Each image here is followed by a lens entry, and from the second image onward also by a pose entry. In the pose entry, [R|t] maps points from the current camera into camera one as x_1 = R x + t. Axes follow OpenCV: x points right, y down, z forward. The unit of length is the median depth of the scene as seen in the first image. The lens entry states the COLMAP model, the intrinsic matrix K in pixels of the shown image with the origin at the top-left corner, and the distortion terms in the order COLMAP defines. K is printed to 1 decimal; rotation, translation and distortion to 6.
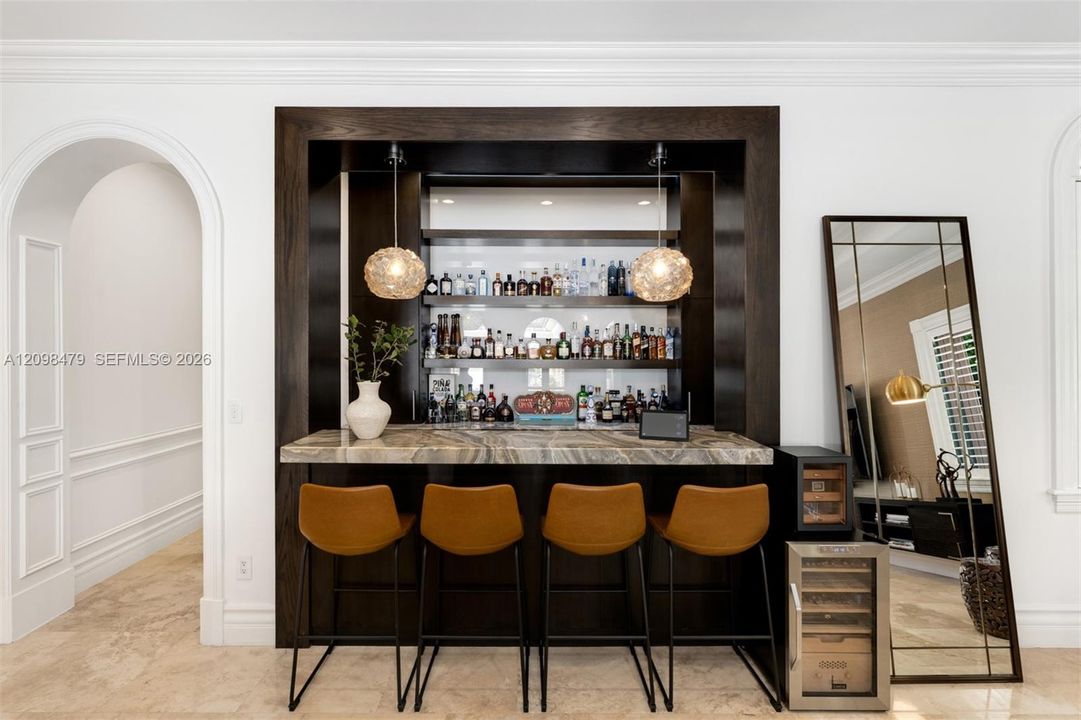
lens RADIAL K [[515.3, 0, 539.3], [0, 515.3, 361.9], [0, 0, 1]] dist [0.003439, 0.000304]
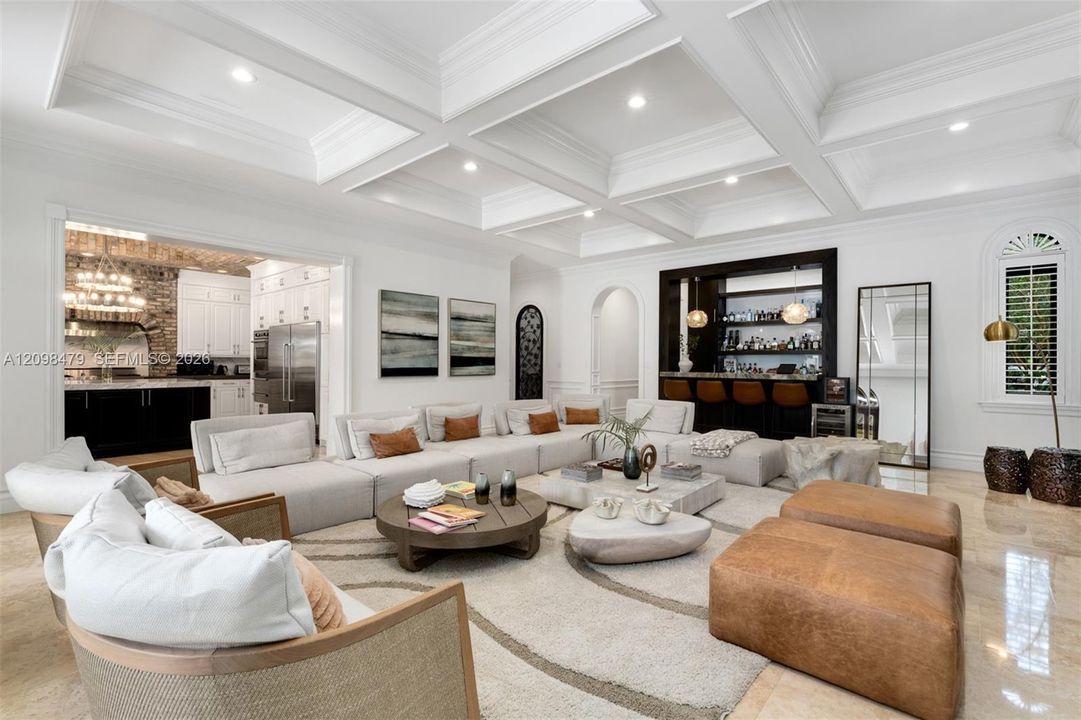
lens RADIAL K [[483.3, 0, 540.1], [0, 483.3, 365.7], [0, 0, 1]] dist [0.000787, 0.000008]
pose [[0.751014, 0.005198, -0.660266, 0.562059], [-0.013471, 0.999882, -0.007451, 0.082167], [0.660149, 0.014490, 0.750995, -1.066693]]
